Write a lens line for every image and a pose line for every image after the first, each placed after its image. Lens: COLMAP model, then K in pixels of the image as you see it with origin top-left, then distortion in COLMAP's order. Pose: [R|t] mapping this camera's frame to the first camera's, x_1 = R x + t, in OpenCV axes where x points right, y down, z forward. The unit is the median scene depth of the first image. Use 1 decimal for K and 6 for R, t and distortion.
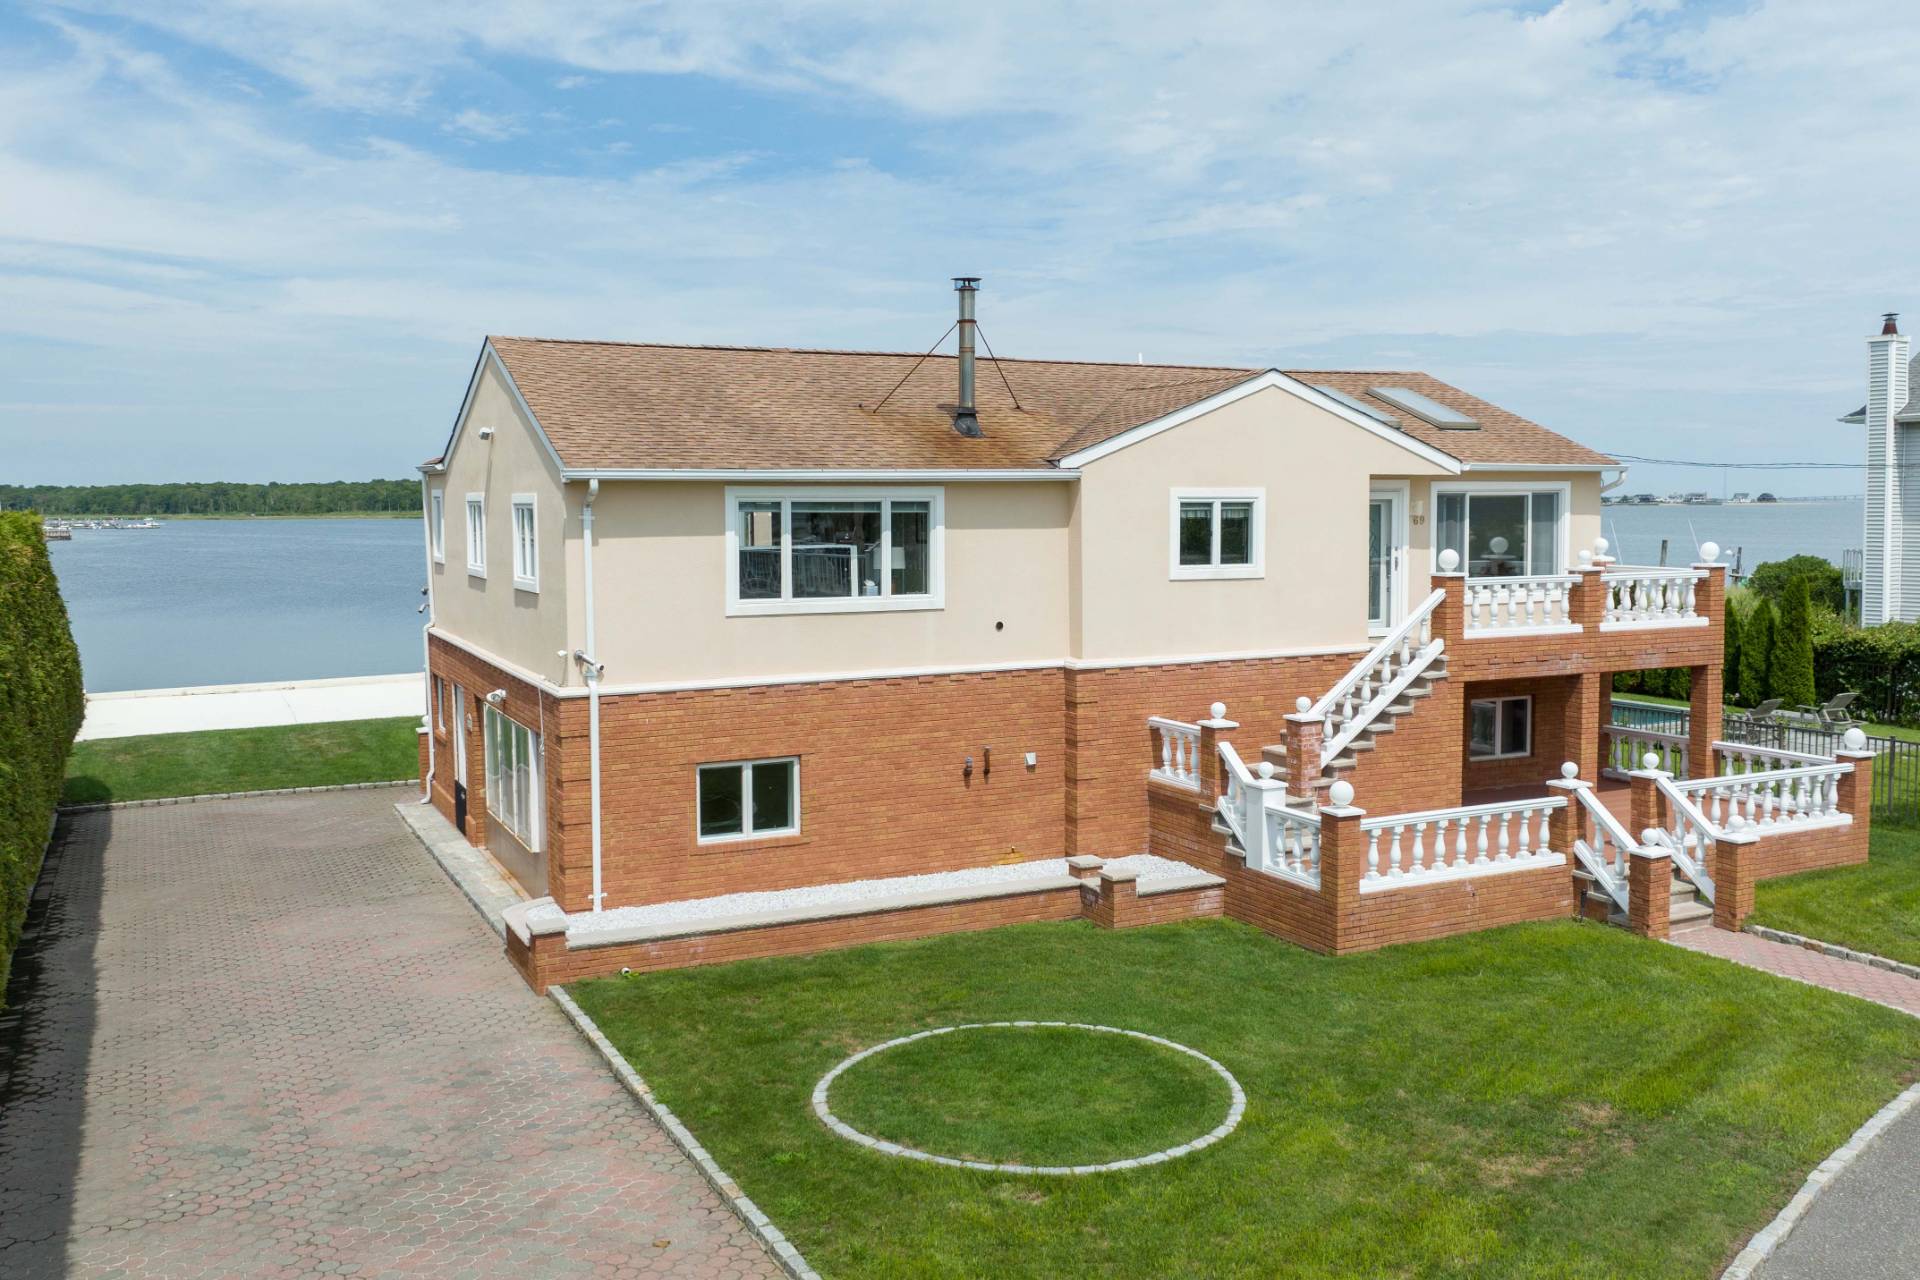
lens RADIAL K [[1653.2, 0, 960.0], [0, 1653.2, 640.0], [0, 0, 1]] dist [-0.040426, 0.004518]
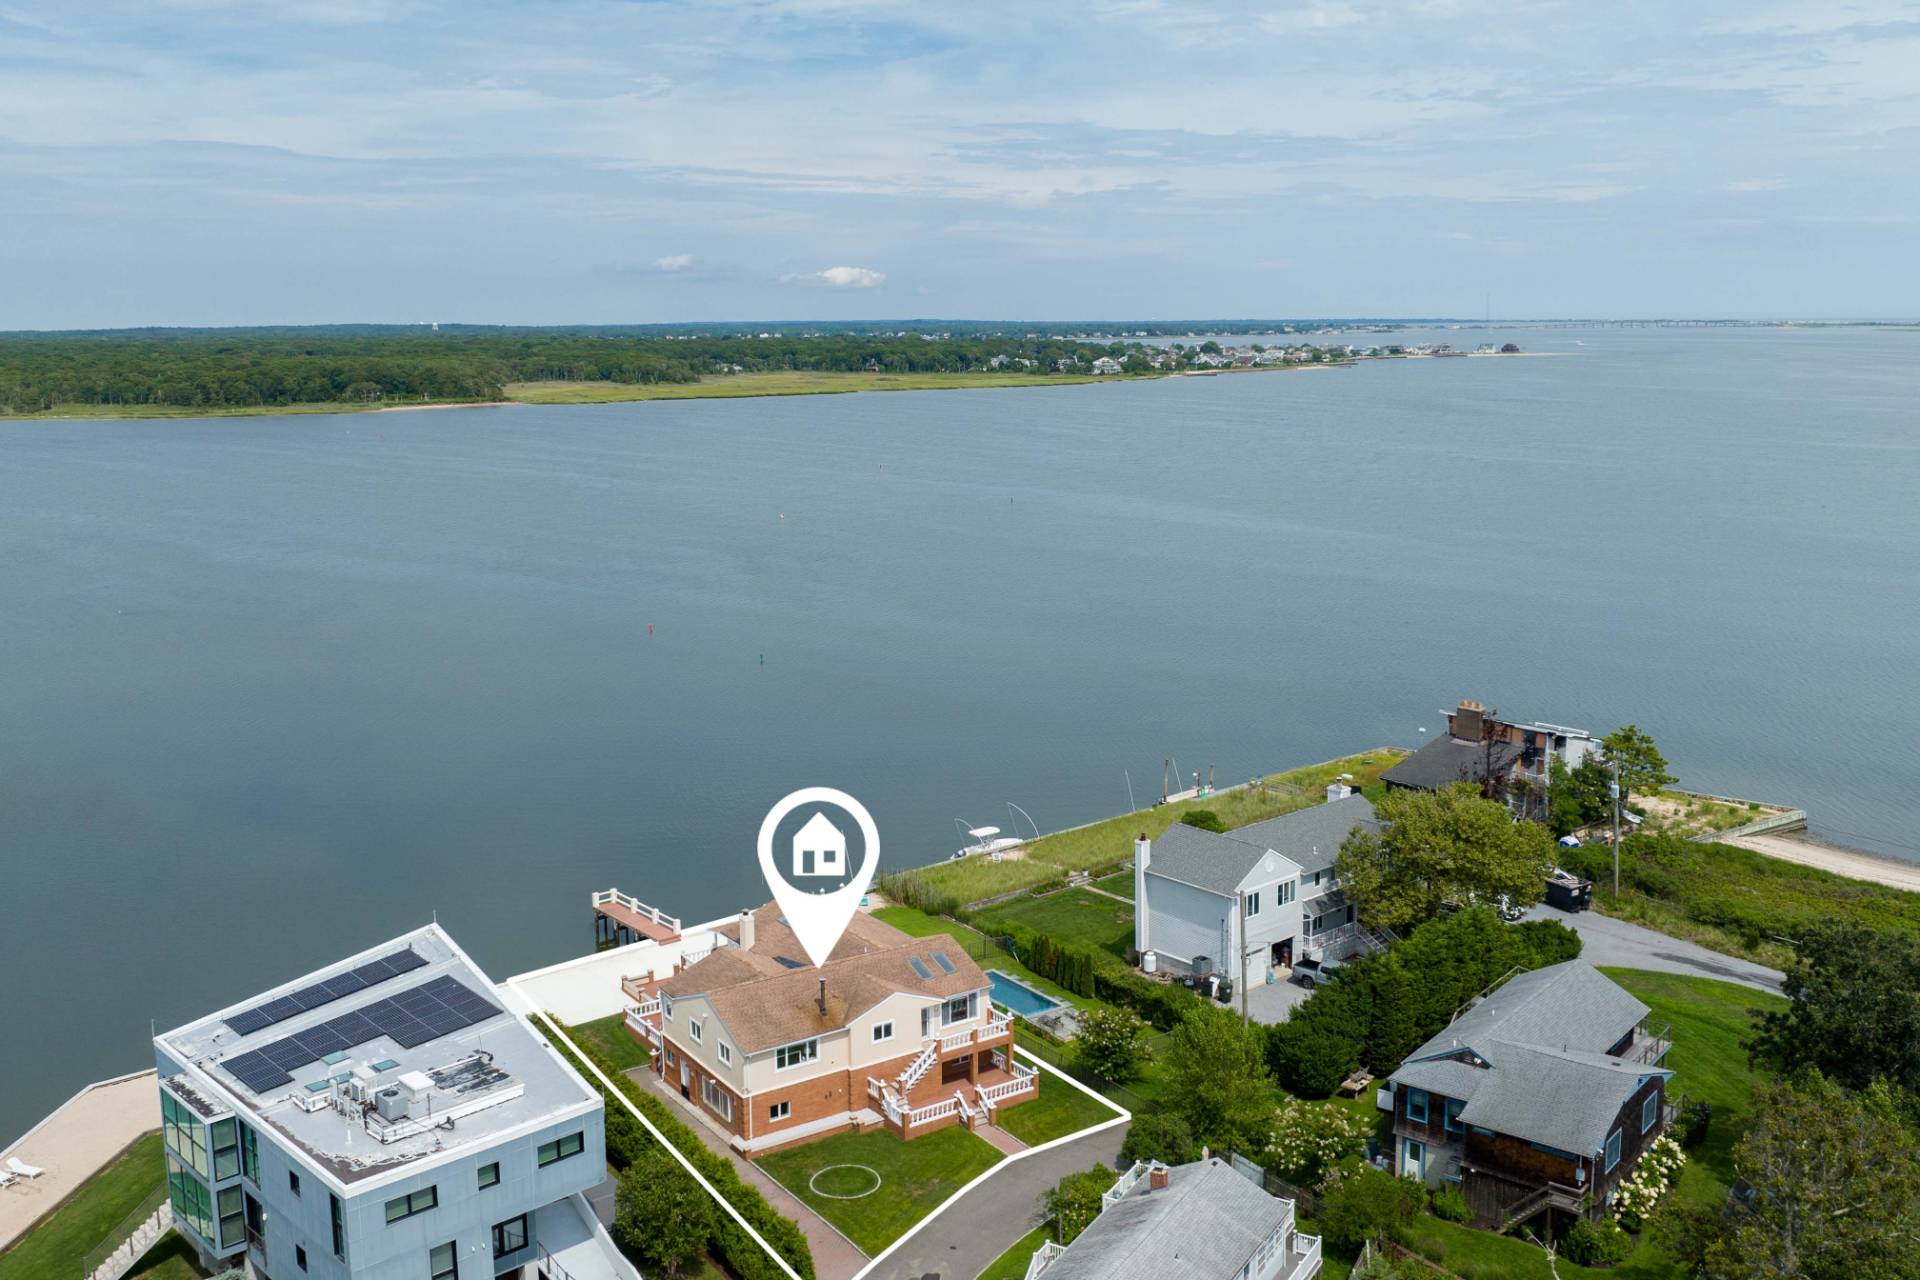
lens RADIAL K [[1653.2, 0, 960.0], [0, 1653.2, 640.0], [0, 0, 1]] dist [-0.040426, 0.004518]
pose [[0.989139, -0.022934, 0.145185, -0.259612], [0.012221, 0.997164, 0.074257, -1.494727], [-0.146477, -0.071676, 0.986614, -3.389829]]
